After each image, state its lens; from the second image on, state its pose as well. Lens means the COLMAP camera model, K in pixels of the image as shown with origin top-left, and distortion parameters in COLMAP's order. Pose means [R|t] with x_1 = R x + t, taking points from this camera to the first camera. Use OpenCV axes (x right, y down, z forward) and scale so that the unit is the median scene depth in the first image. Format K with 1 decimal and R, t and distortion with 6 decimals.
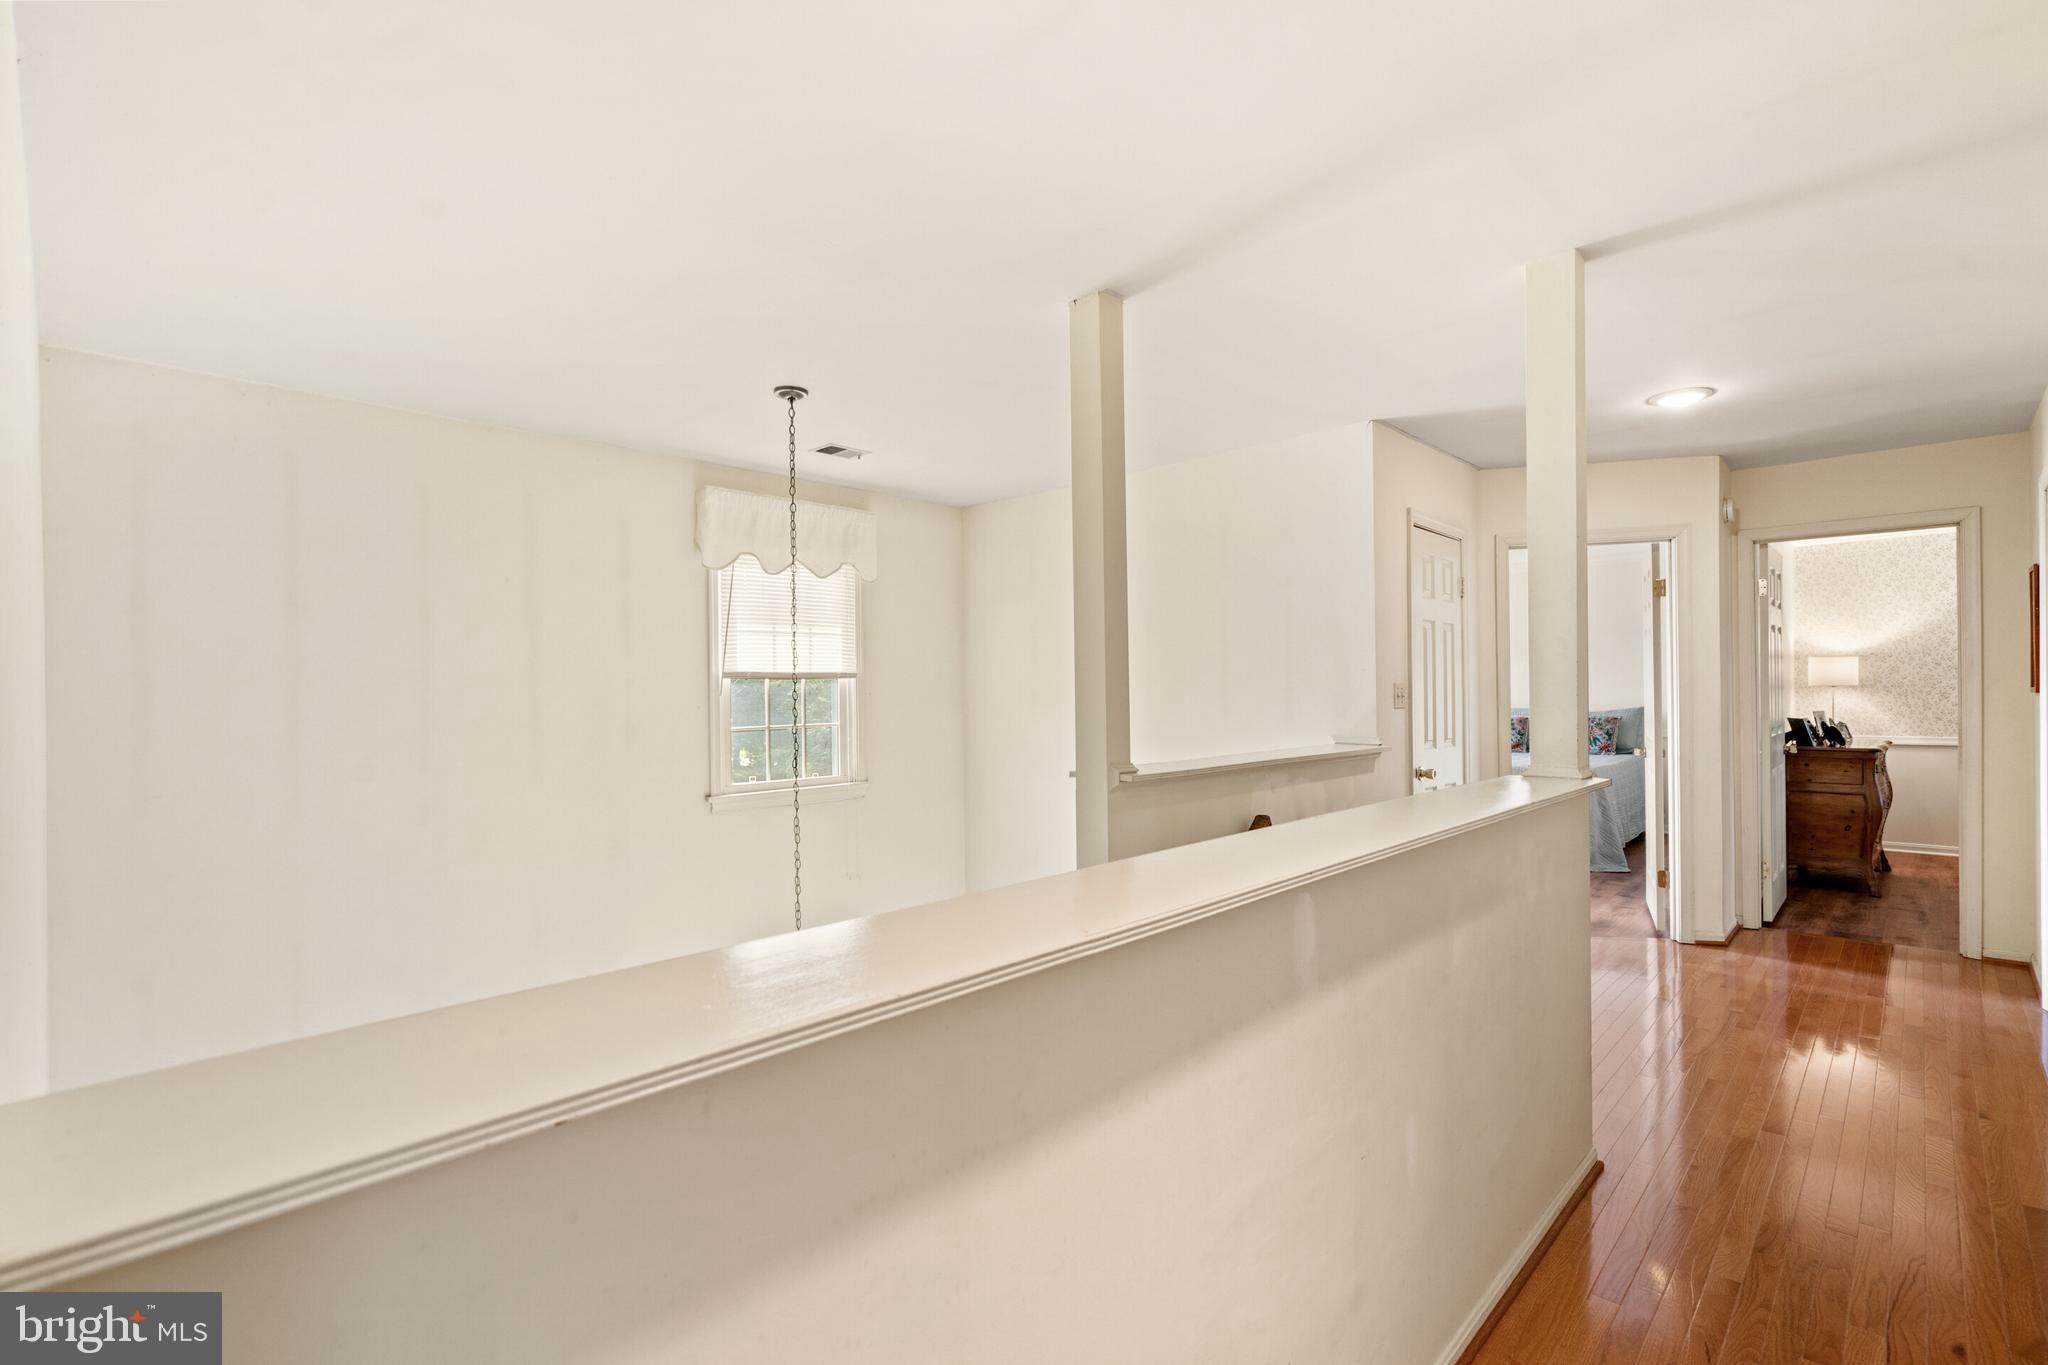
lens RADIAL K [[922.5, 0, 1026.3], [0, 922.5, 686.1], [0, 0, 1]] dist [-0.003007, 0.000989]
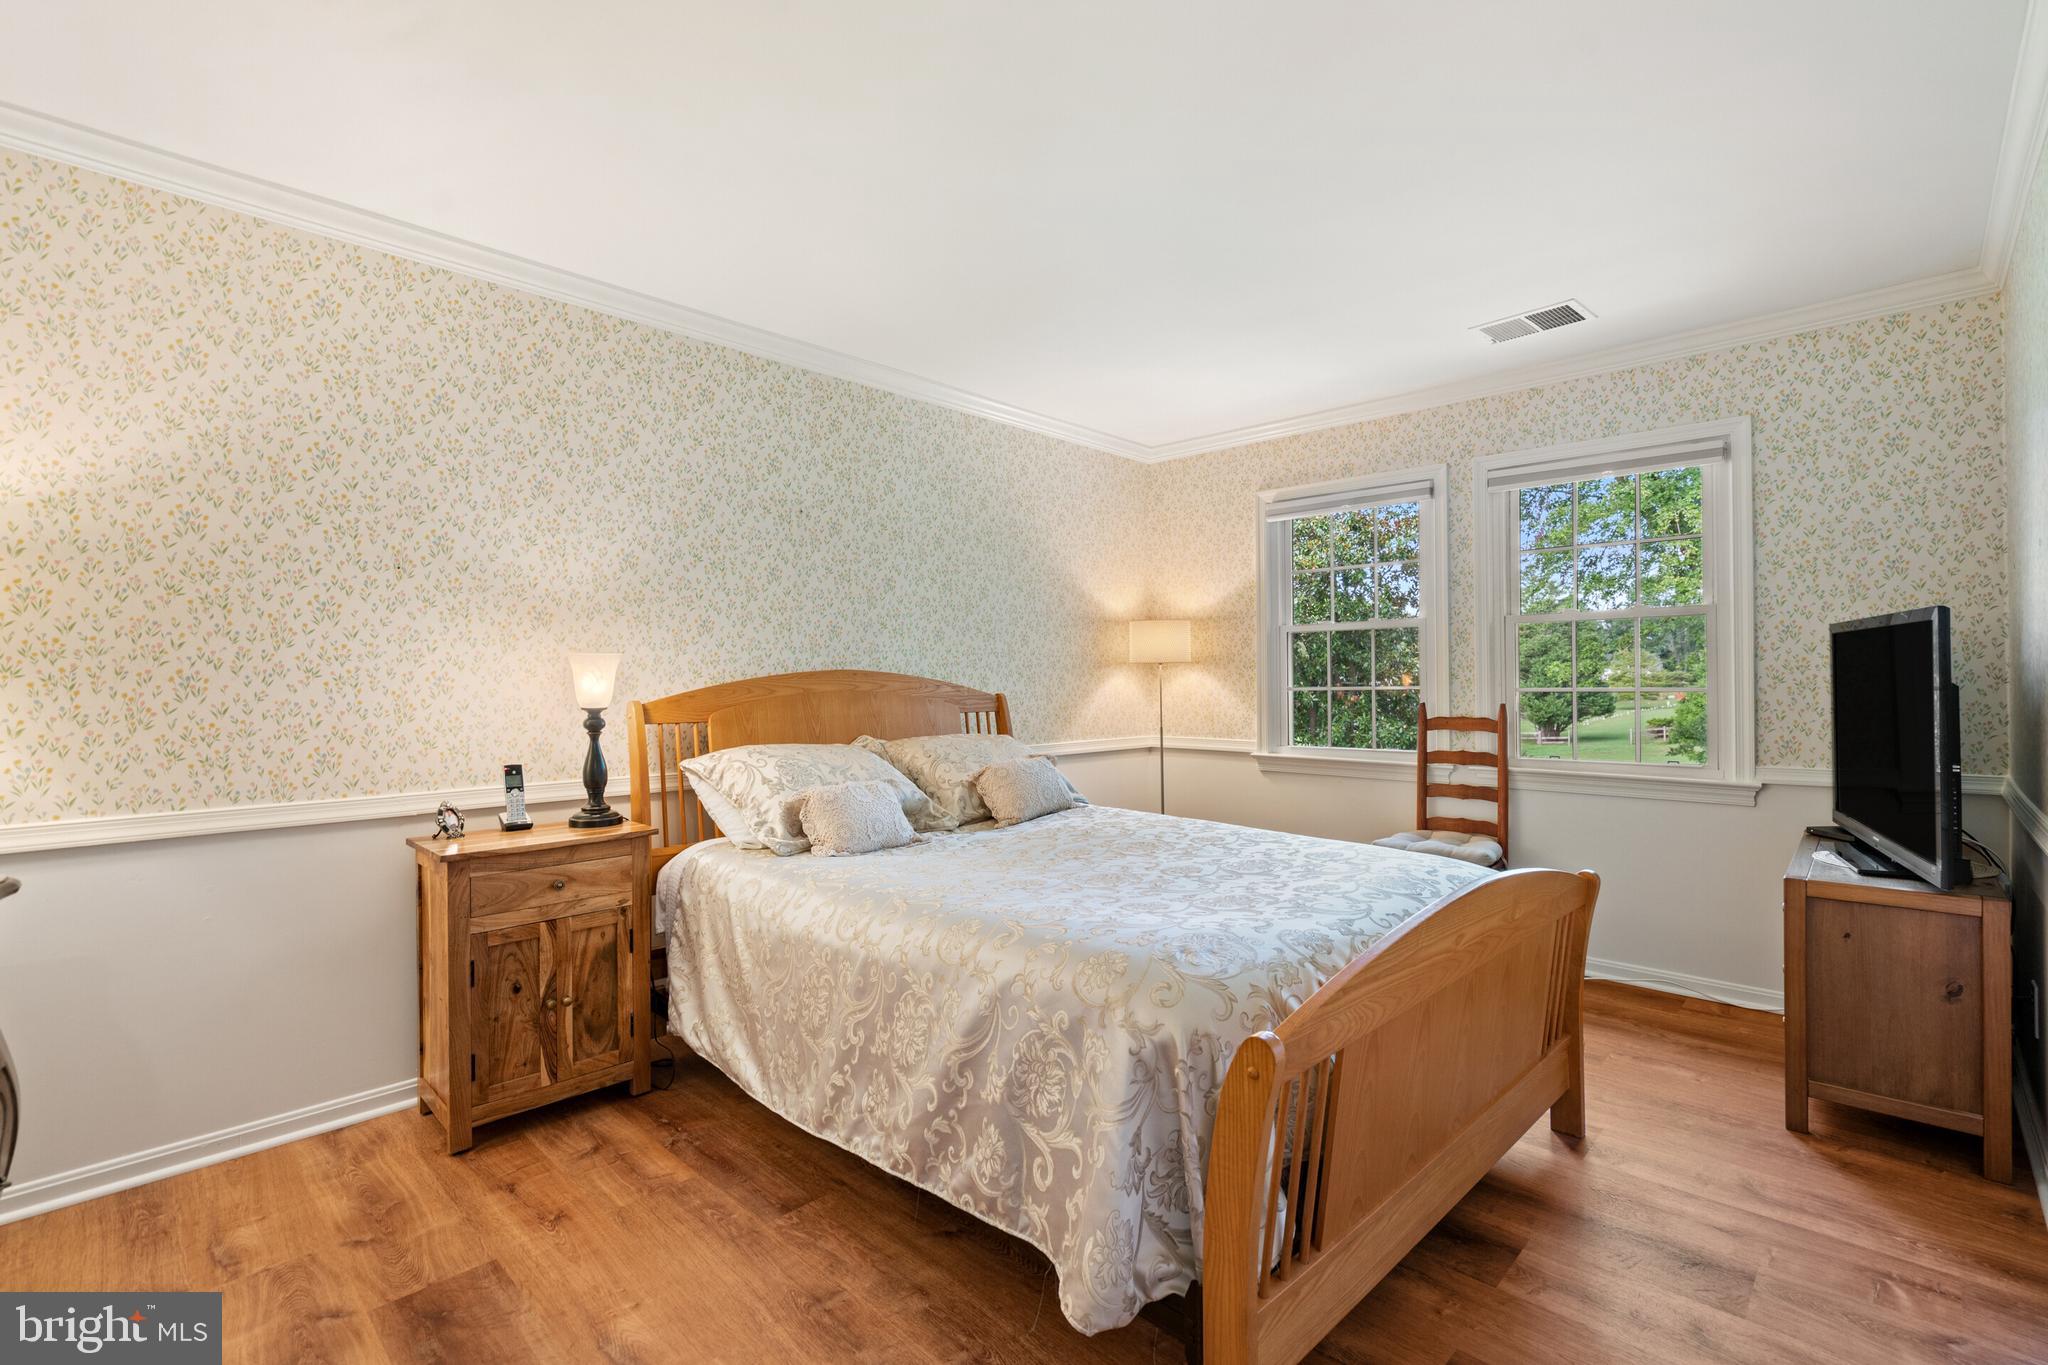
lens RADIAL K [[922.5, 0, 1026.0], [0, 922.5, 682.3], [0, 0, 1]] dist [-0.003007, 0.000989]
pose [[0.030341, 0.005764, 0.999523, 0.666735], [-0.000848, 0.999983, -0.005741, 0.010854], [-0.999539, -0.000674, 0.030345, 0.681127]]
